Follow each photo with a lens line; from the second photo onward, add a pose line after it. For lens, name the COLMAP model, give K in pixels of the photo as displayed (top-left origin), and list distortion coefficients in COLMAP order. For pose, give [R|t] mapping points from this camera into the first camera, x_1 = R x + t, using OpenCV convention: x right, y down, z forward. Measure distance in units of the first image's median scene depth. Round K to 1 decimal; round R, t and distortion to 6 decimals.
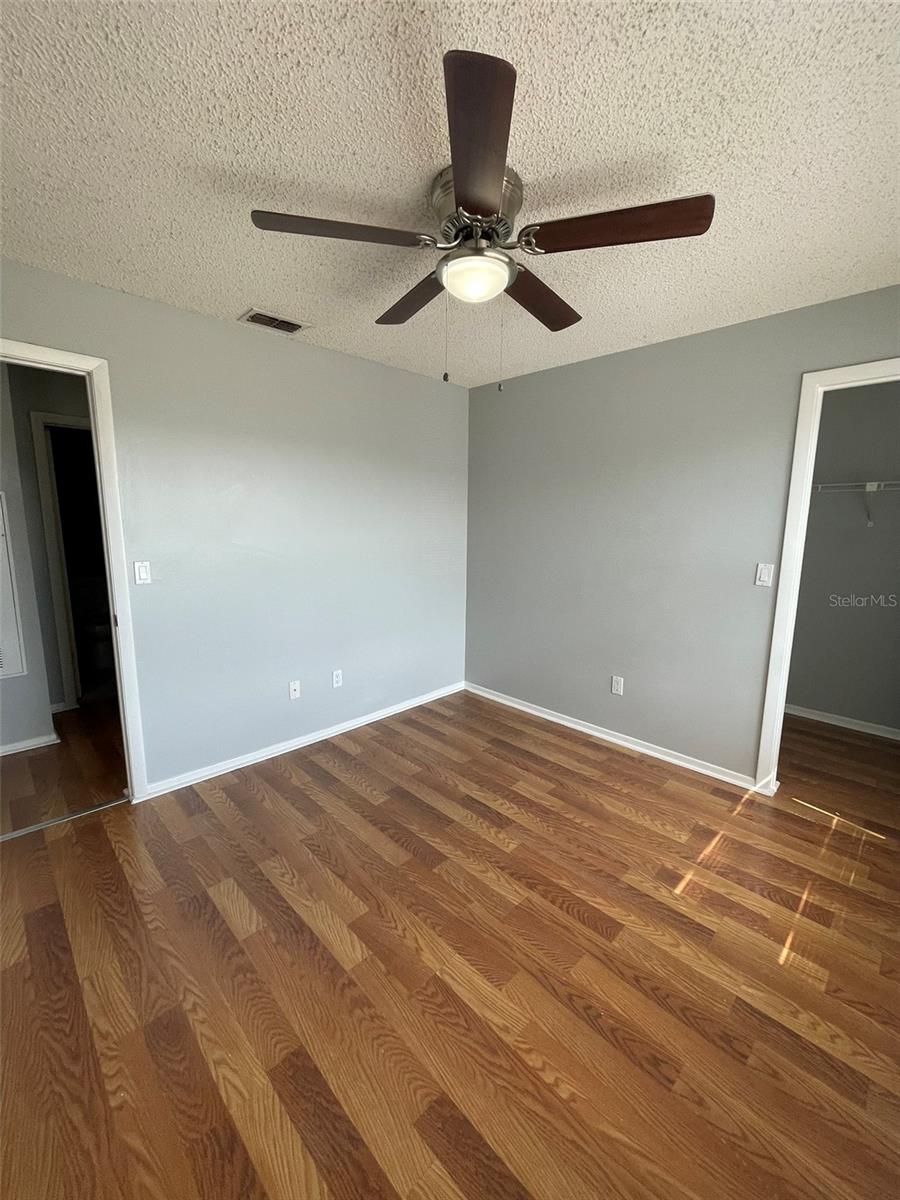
lens RADIAL K [[482.8, 0, 449.1], [0, 482.8, 591.7], [0, 0, 1]] dist [0.000431, -0.000659]
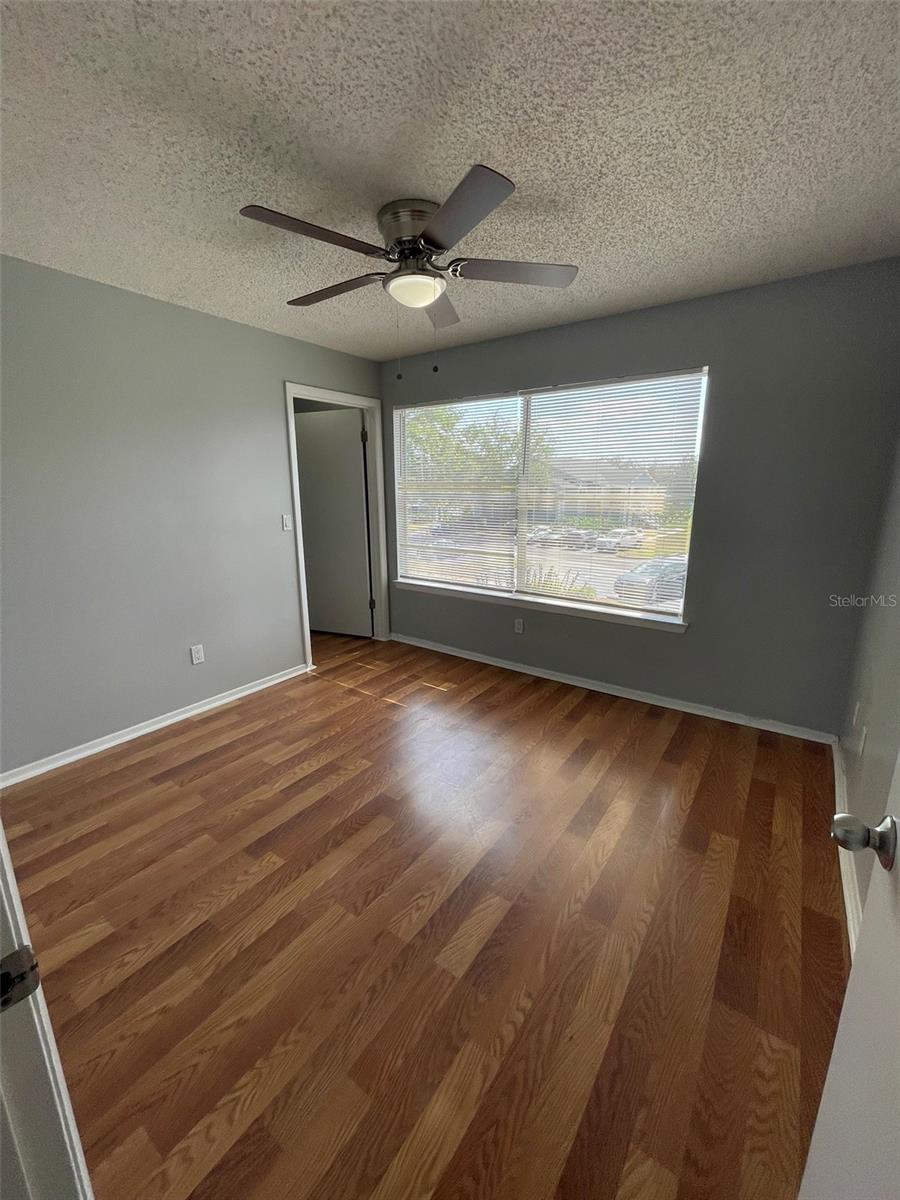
lens RADIAL K [[482.8, 0, 449.3], [0, 482.8, 594.7], [0, 0, 1]] dist [0.000431, -0.000659]
pose [[-0.166452, -0.227872, 0.959358, -0.977872], [0.153149, 0.955150, 0.253444, -0.139841], [-0.974084, 0.189111, -0.124088, 0.890415]]
